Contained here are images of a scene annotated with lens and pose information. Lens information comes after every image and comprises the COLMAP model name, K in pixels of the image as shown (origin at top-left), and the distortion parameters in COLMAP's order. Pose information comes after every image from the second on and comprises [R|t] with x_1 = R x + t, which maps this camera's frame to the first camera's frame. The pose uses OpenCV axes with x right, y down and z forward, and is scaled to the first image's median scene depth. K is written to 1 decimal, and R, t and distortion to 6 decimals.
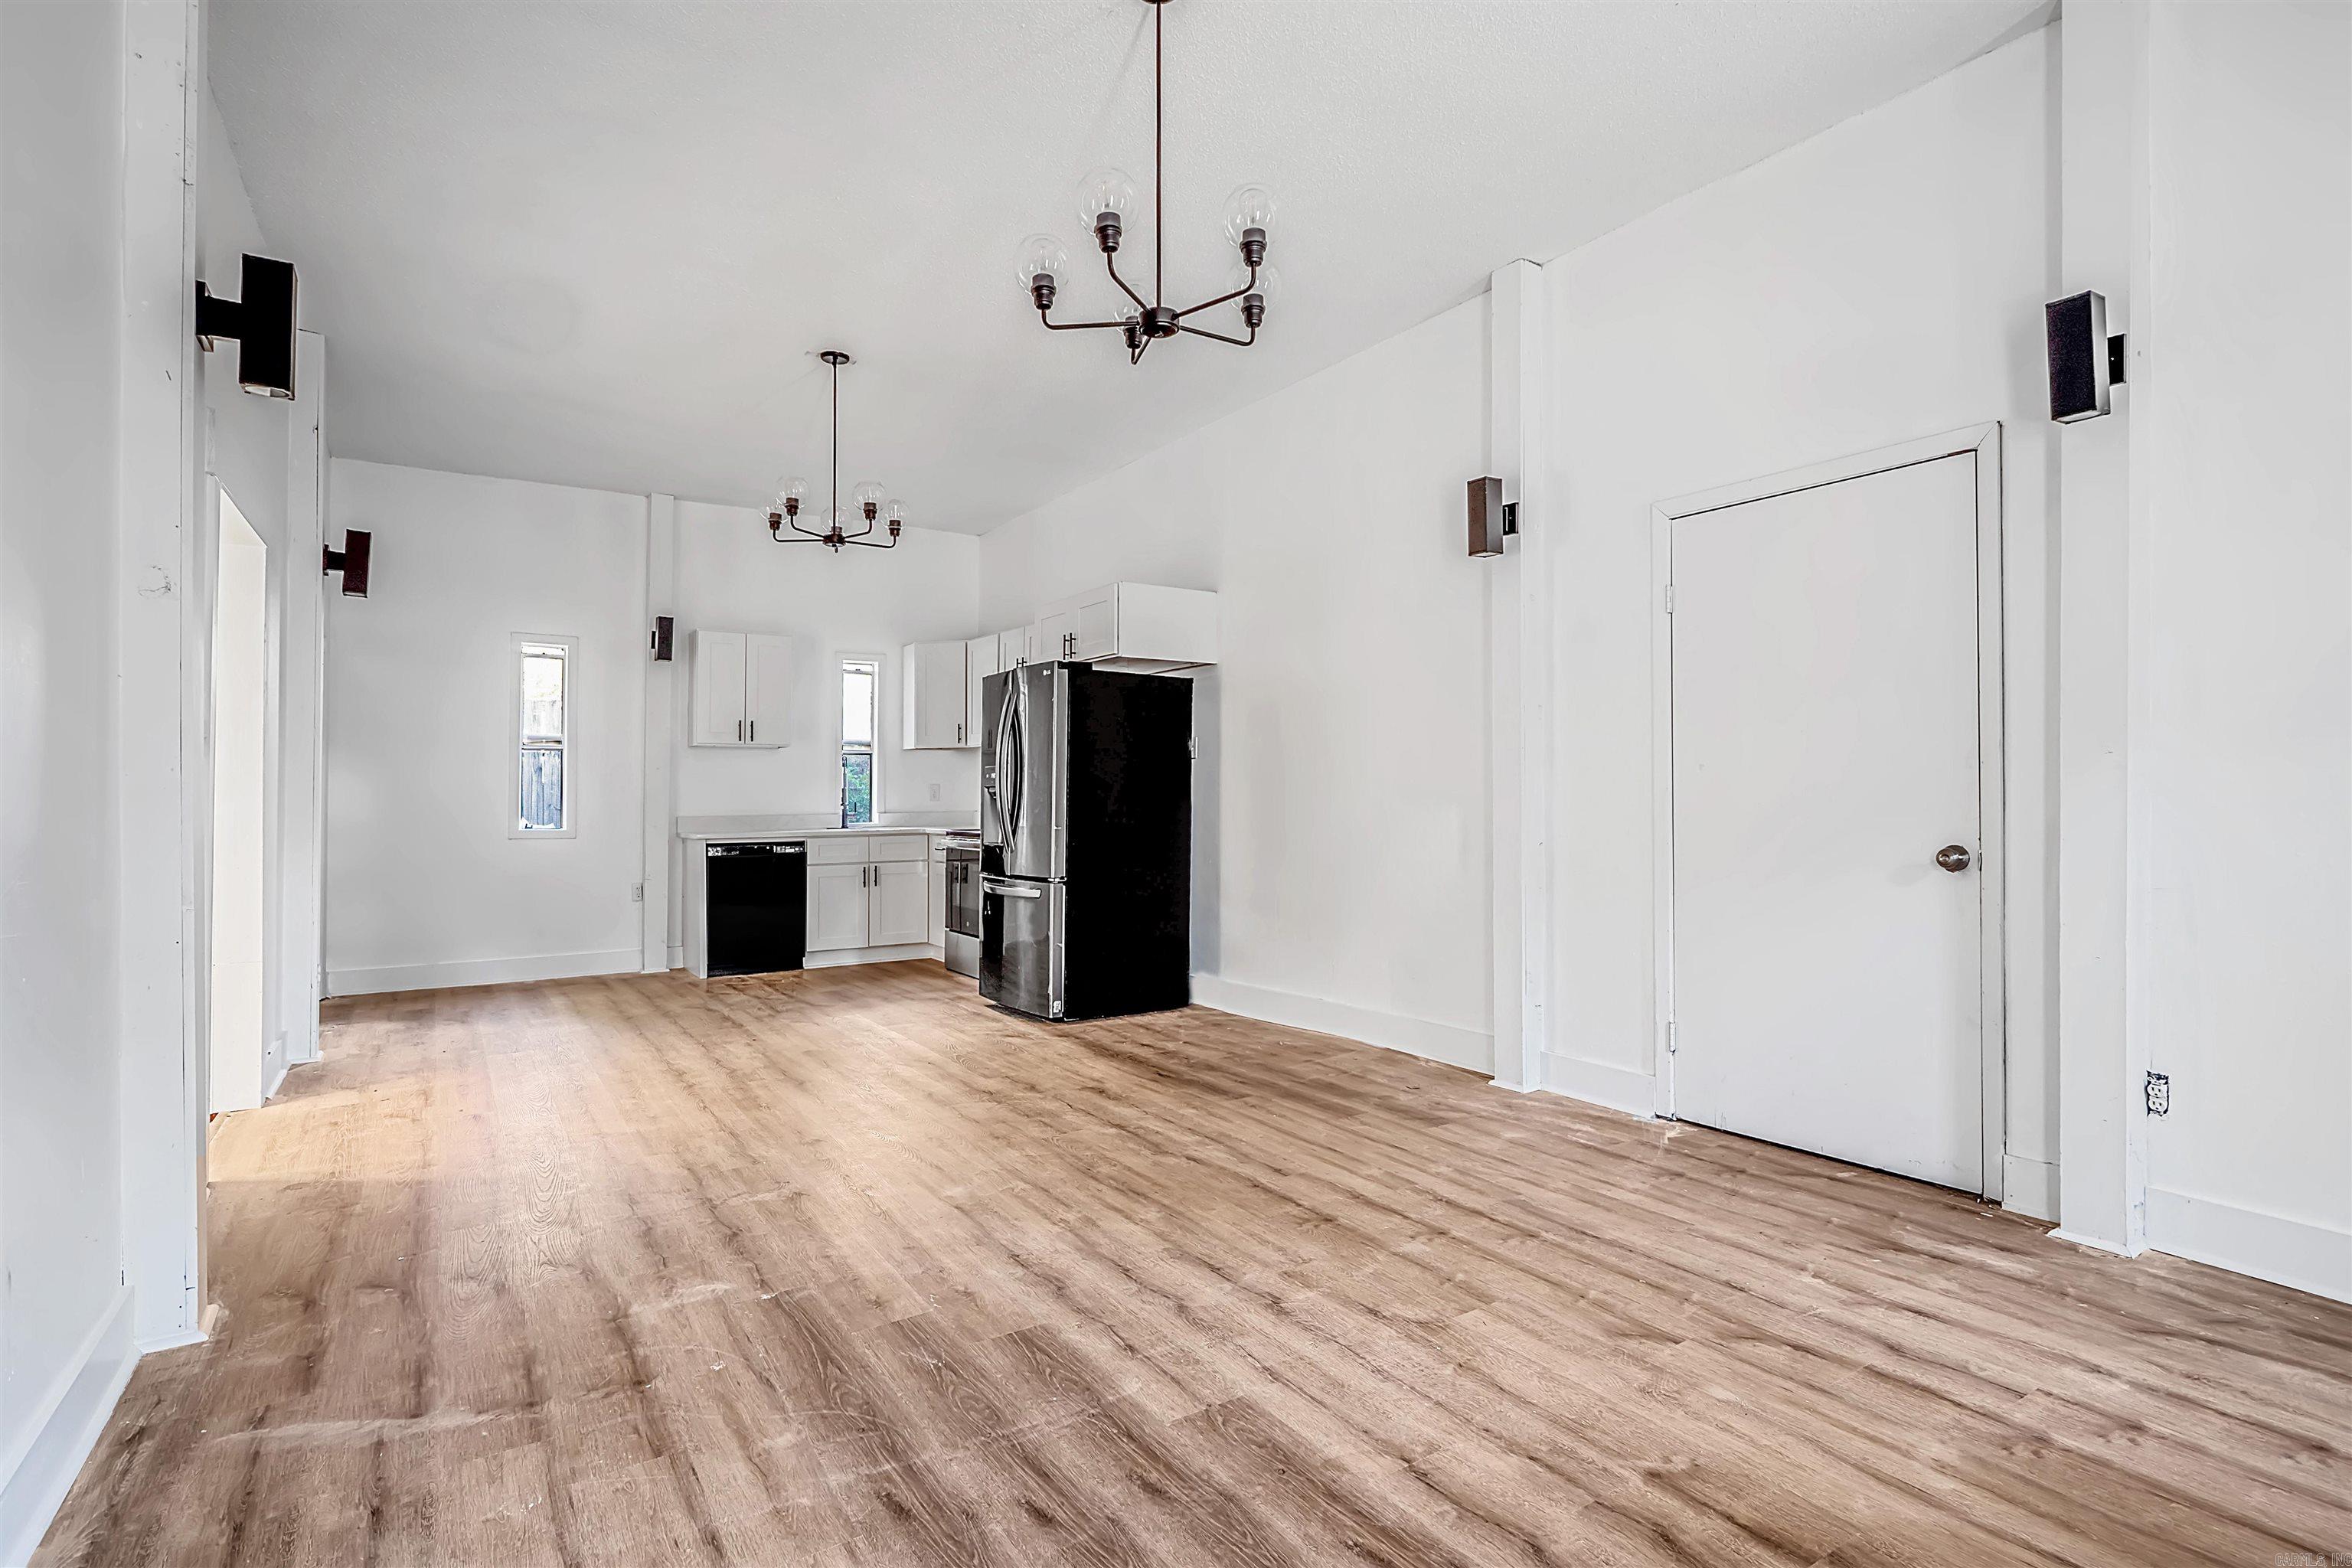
lens RADIAL K [[1140.7, 0, 1176.1], [0, 1140.7, 775.0], [0, 0, 1]] dist [-0.000605, -0.001228]
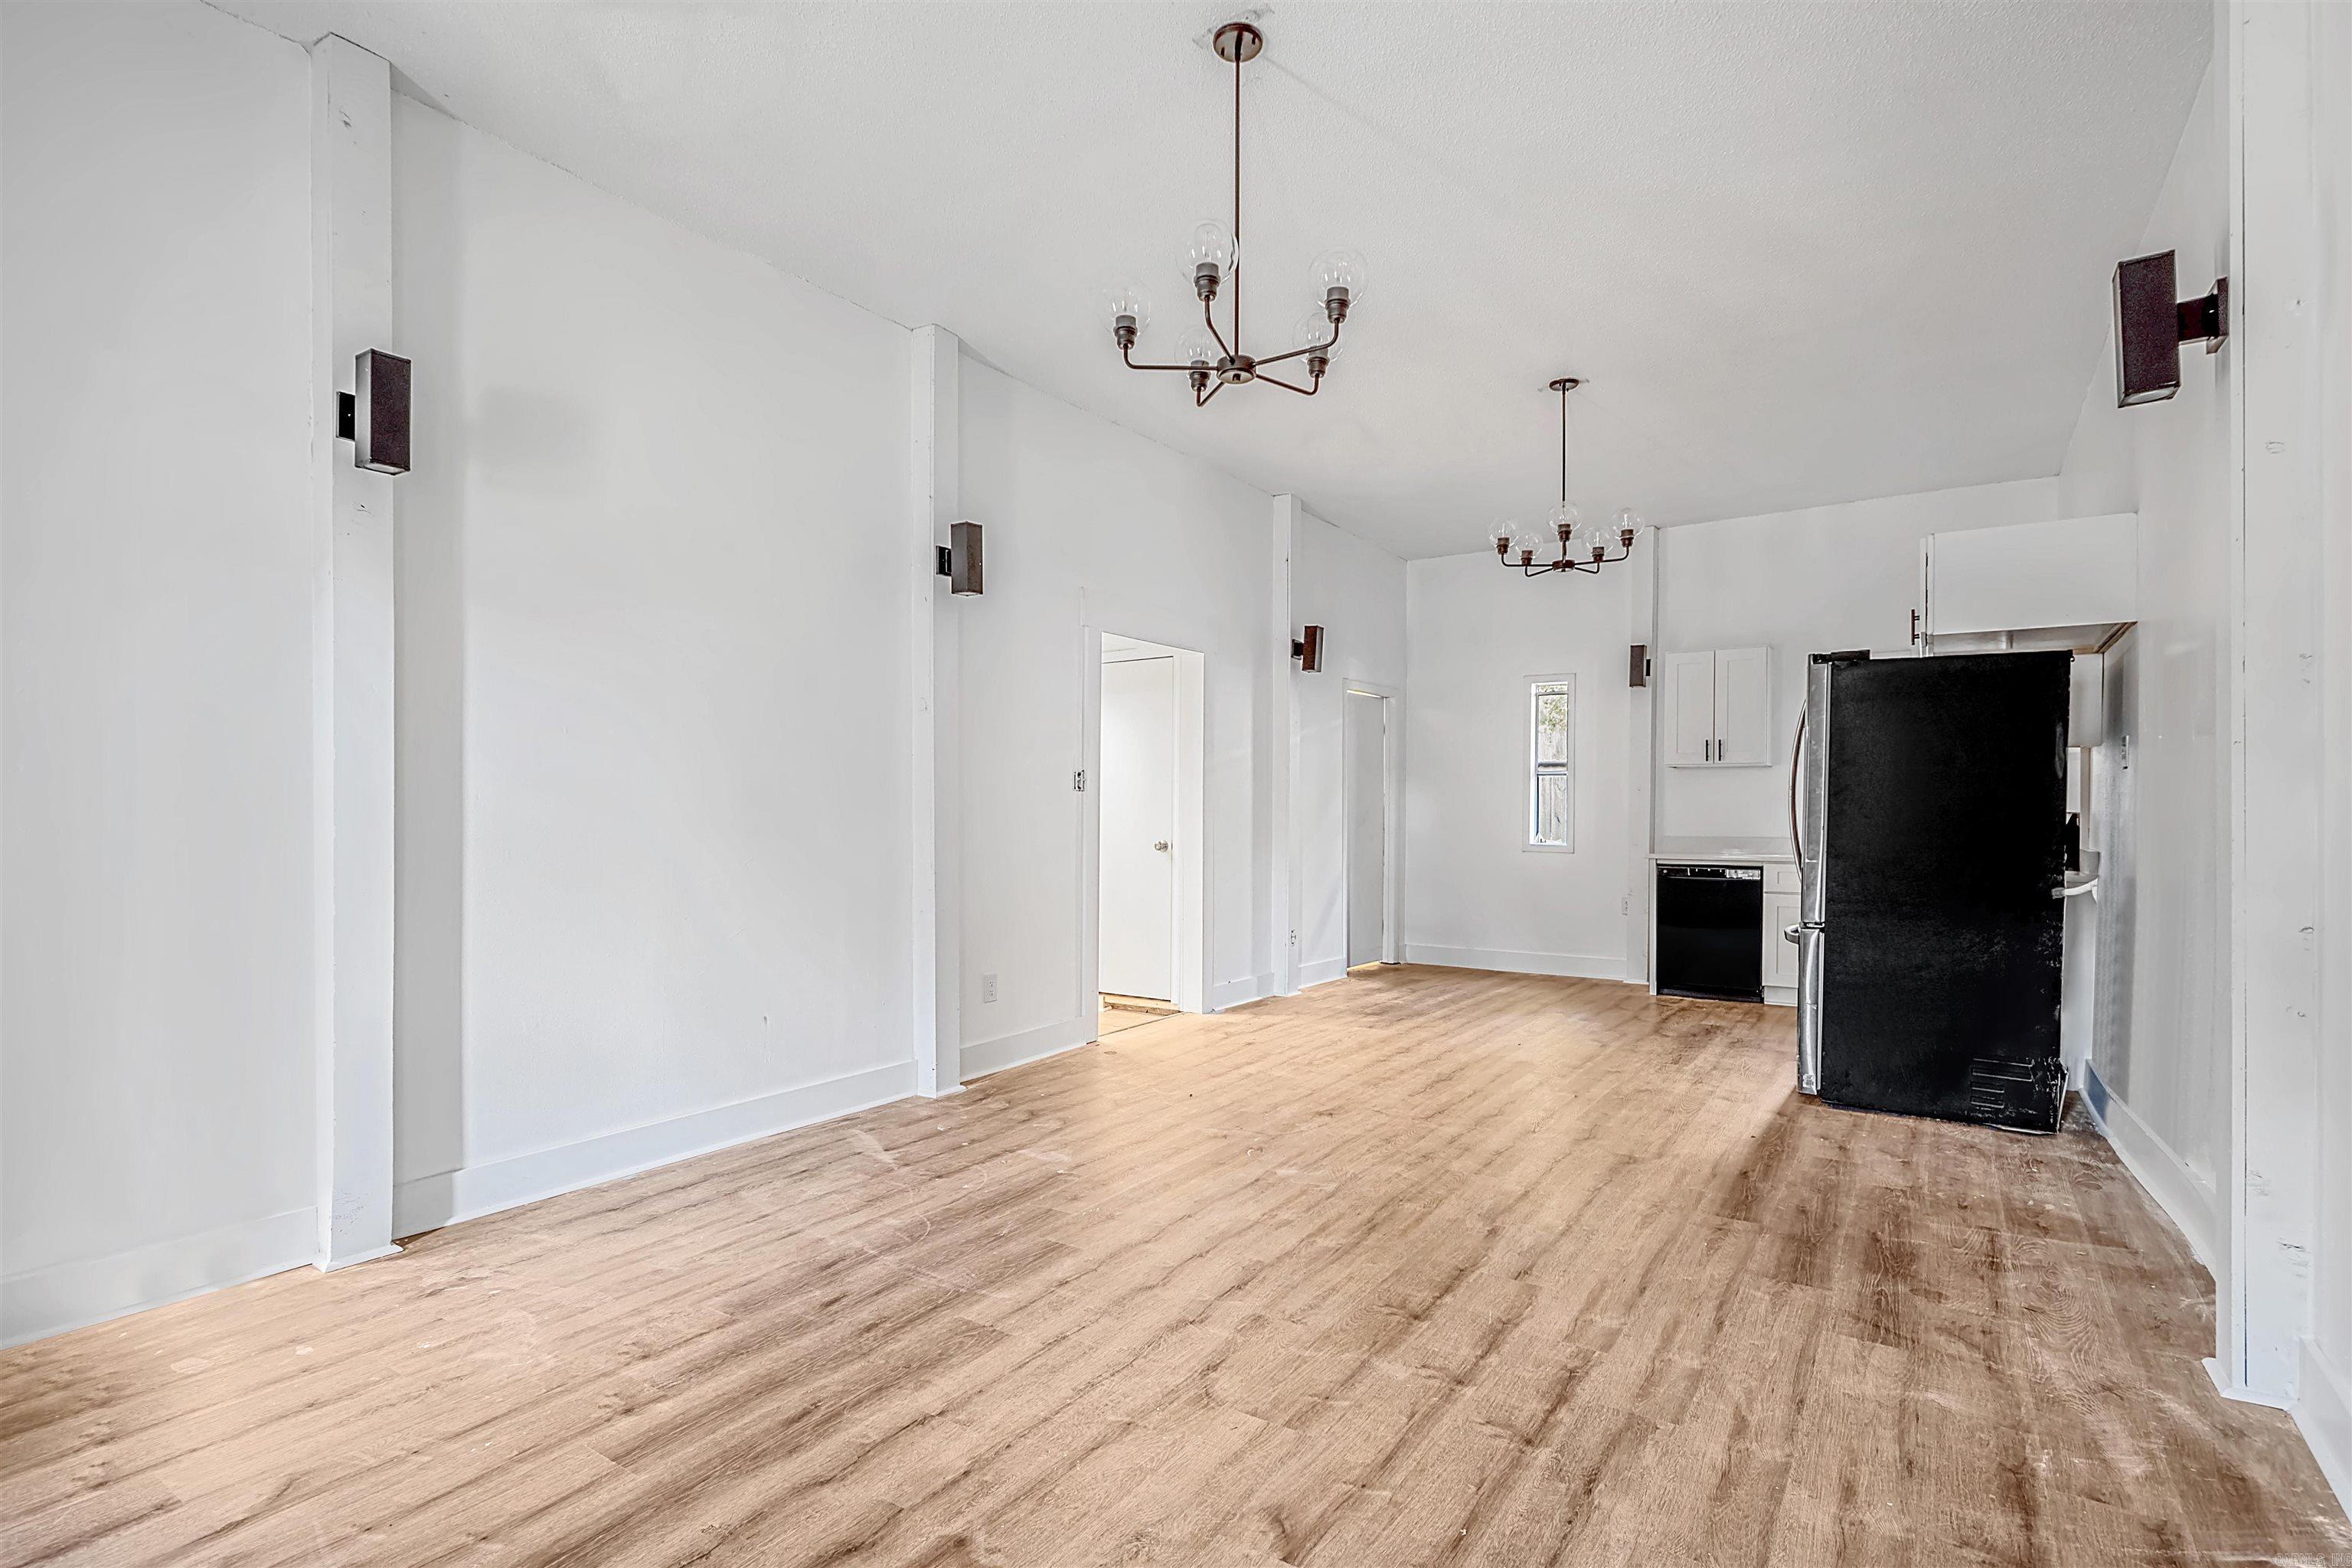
lens RADIAL K [[1140.7, 0, 1176.7], [0, 1140.7, 787.3], [0, 0, 1]] dist [-0.000605, -0.001228]
pose [[0.388989, -0.014092, -0.921135, 0.790292], [0.009808, 0.999890, -0.011155, -0.000732], [0.921190, -0.004695, 0.389084, 0.460917]]
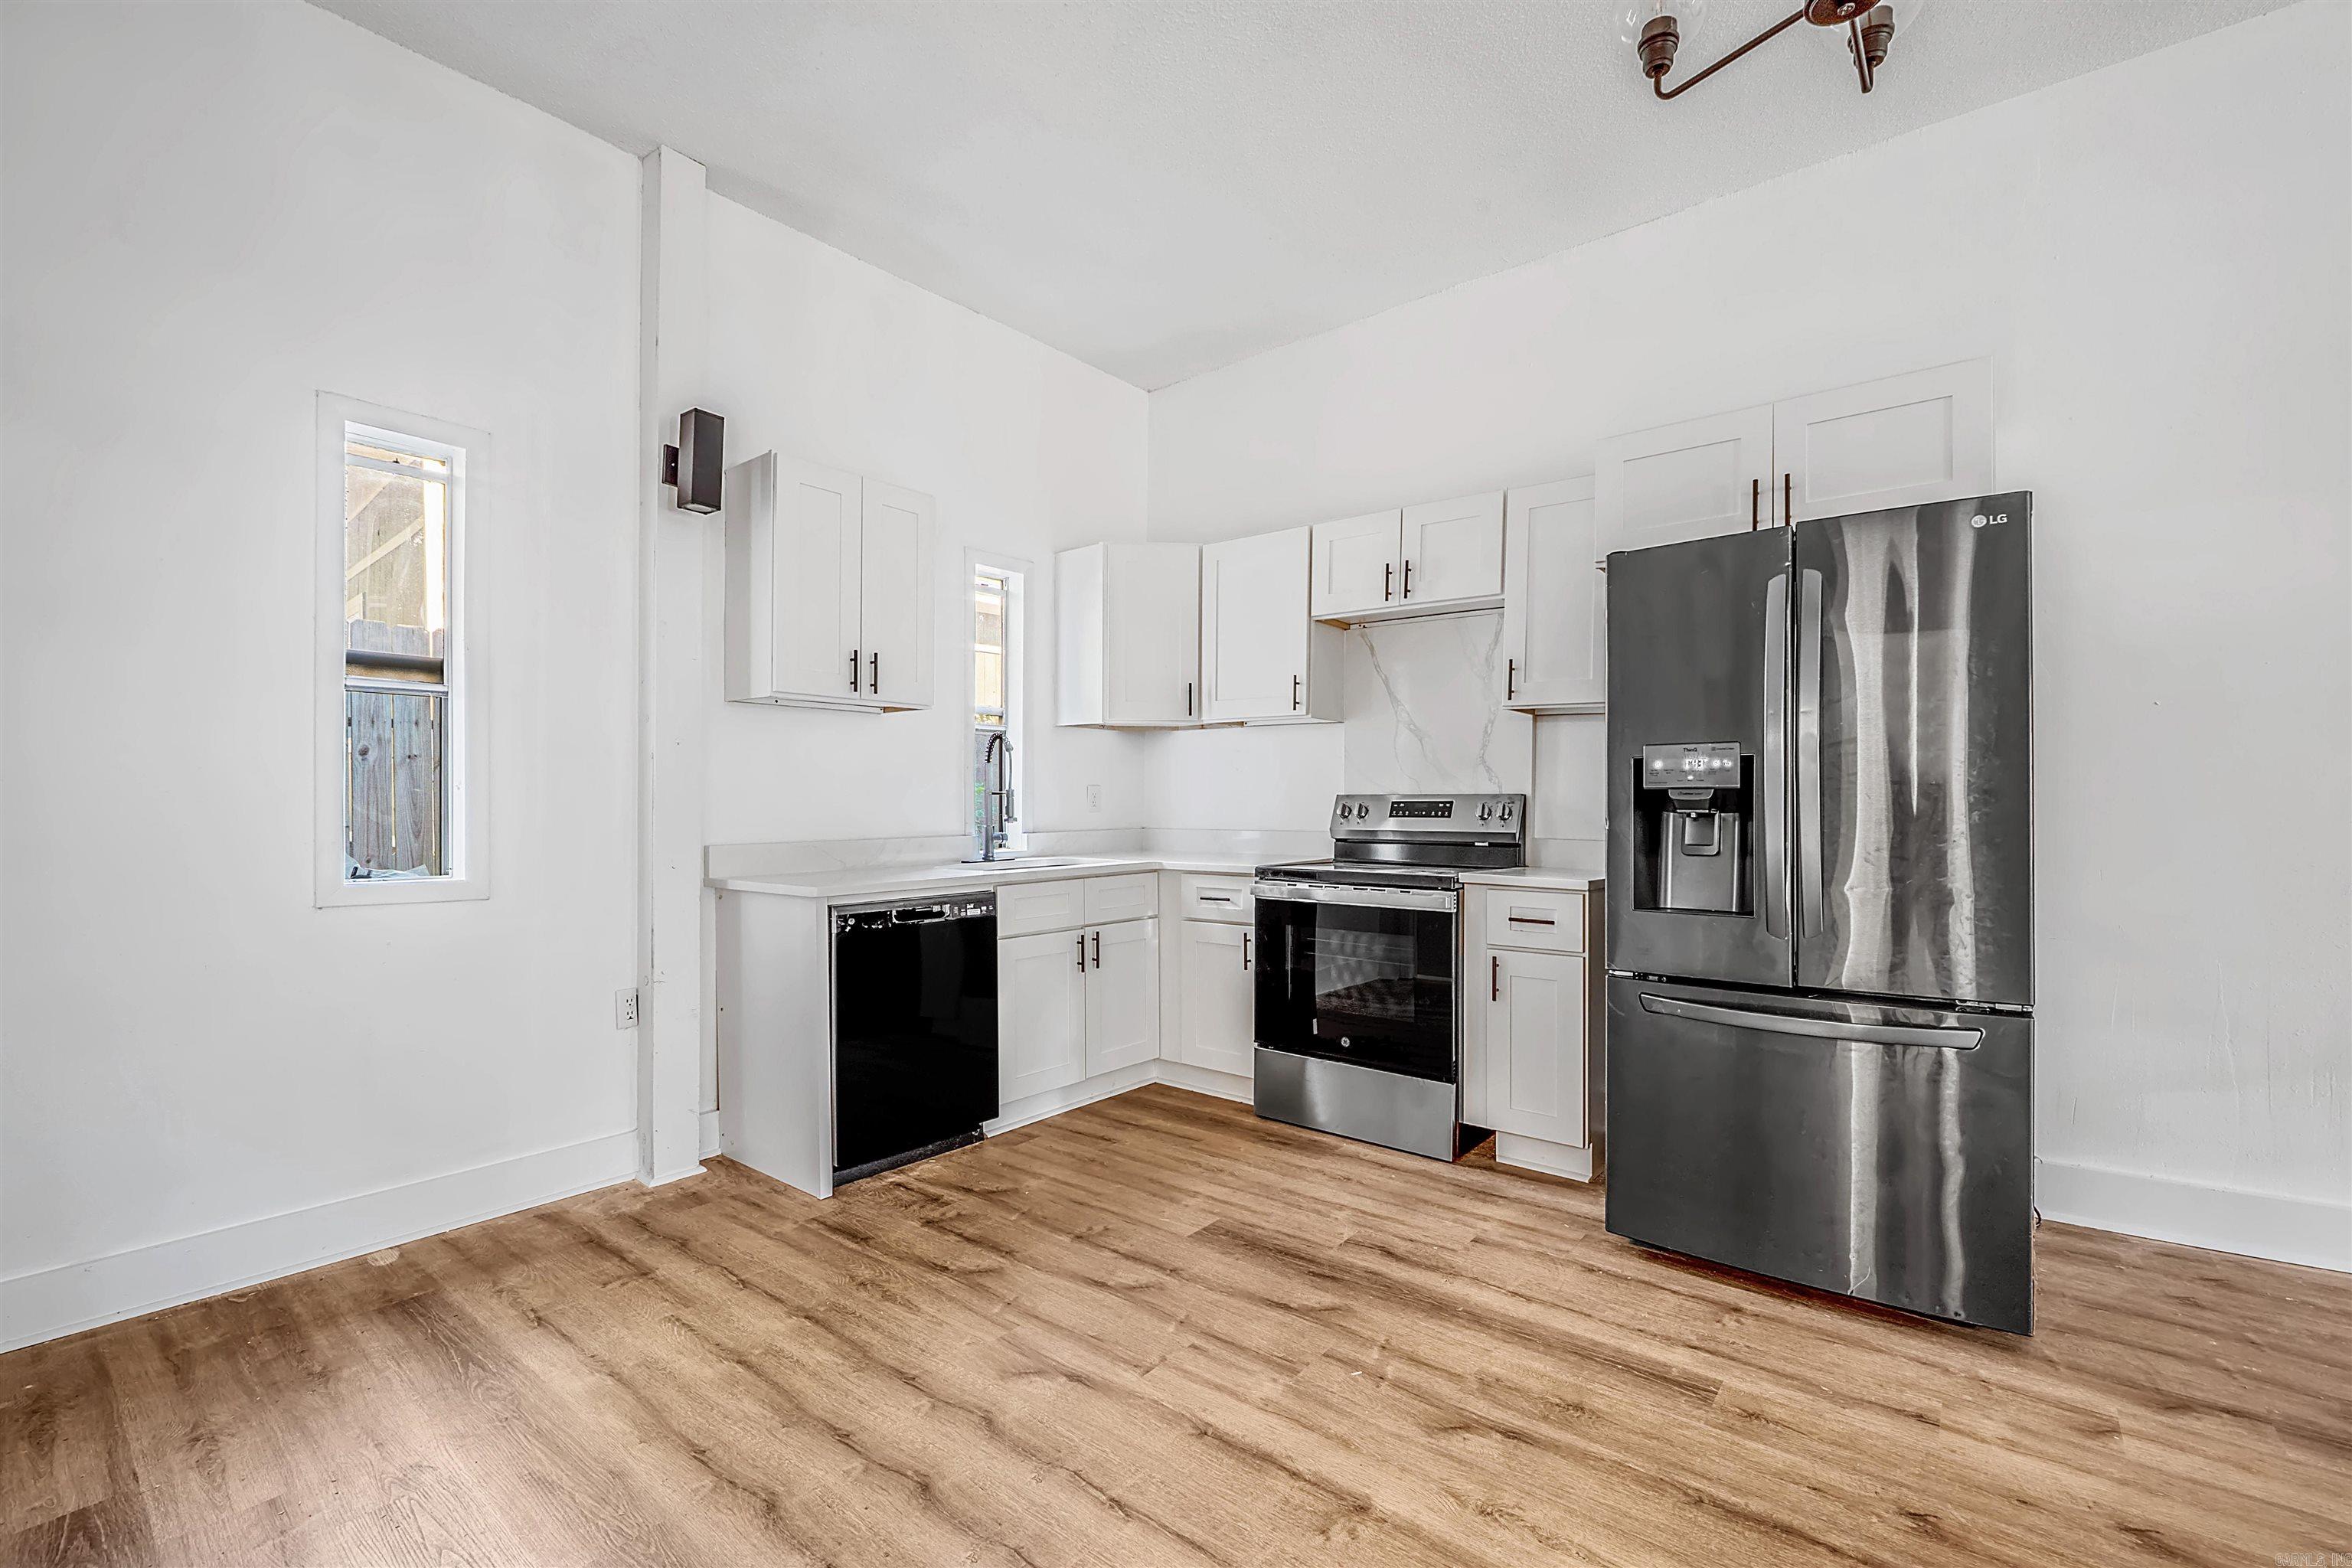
lens RADIAL K [[1024.2, 0, 1178.9], [0, 1024.2, 797.4], [0, 0, 1]] dist [-0.002576, -0.000242]
pose [[0.954713, 0.006262, 0.297461, -0.878329], [-0.010418, 0.999869, 0.012389, 0.021116], [-0.297345, -0.014927, 0.954654, 1.233268]]
